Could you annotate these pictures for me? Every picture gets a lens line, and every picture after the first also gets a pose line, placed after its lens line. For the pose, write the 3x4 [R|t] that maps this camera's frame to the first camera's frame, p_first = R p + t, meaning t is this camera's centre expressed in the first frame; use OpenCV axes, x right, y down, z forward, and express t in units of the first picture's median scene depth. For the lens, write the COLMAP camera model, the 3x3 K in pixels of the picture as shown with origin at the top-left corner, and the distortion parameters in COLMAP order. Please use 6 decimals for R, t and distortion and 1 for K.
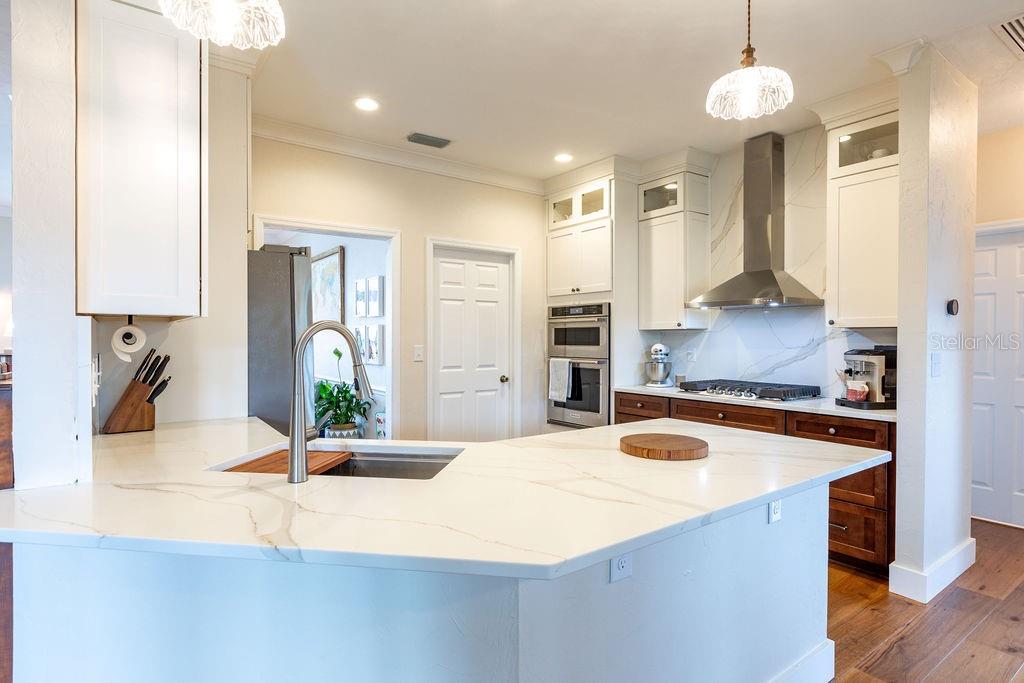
lens RADIAL K [[532.9, 0, 514.5], [0, 532.9, 338.4], [0, 0, 1]] dist [0.000037, 0.000168]
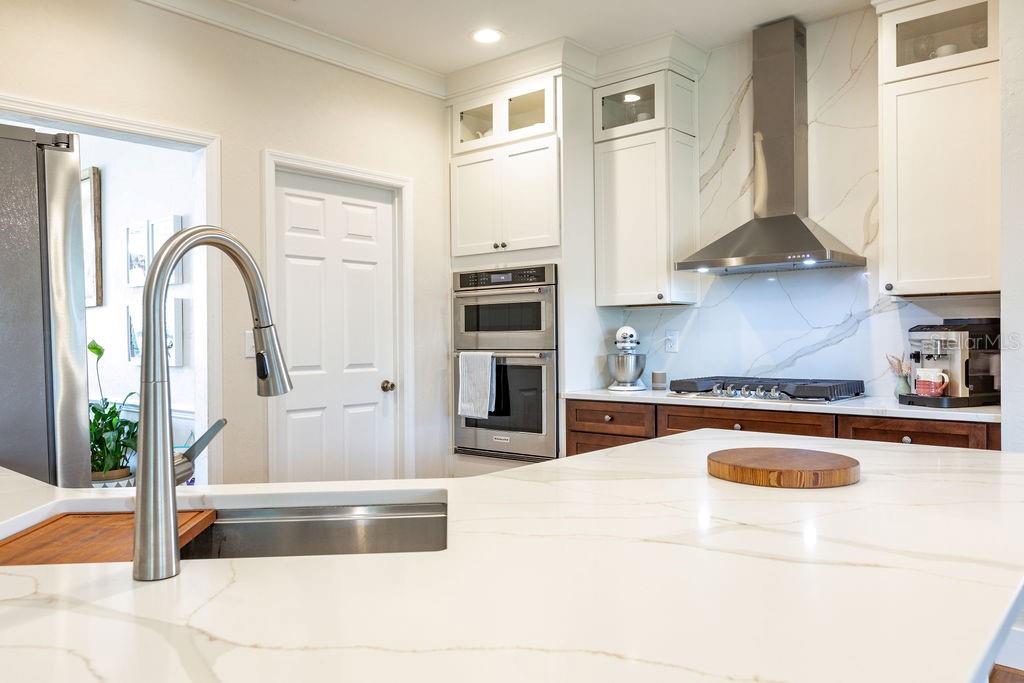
lens RADIAL K [[755.6, 0, 512.0], [0, 755.6, 341.5], [0, 0, 1]] dist [0.004474, -0.002349]
pose [[0.973627, -0.011385, 0.227861, -0.088254], [0.010822, 0.999935, 0.003719, 0.024394], [-0.227889, -0.001155, 0.973687, 0.106807]]
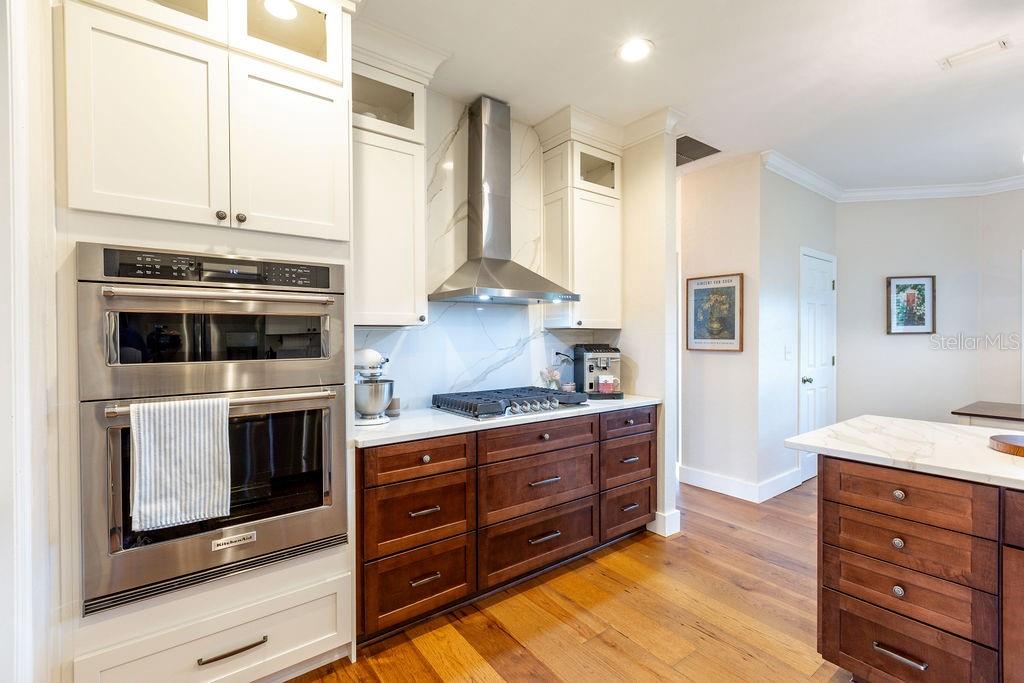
lens RADIAL K [[454.7, 0, 509.0], [0, 454.7, 342.0], [0, 0, 1]] dist [0.000500, -0.000148]
pose [[-0.002704, -0.012355, 0.999920, -0.233025], [0.004235, 0.999915, 0.012367, -0.003474], [-0.999987, 0.004268, -0.002652, 0.857624]]
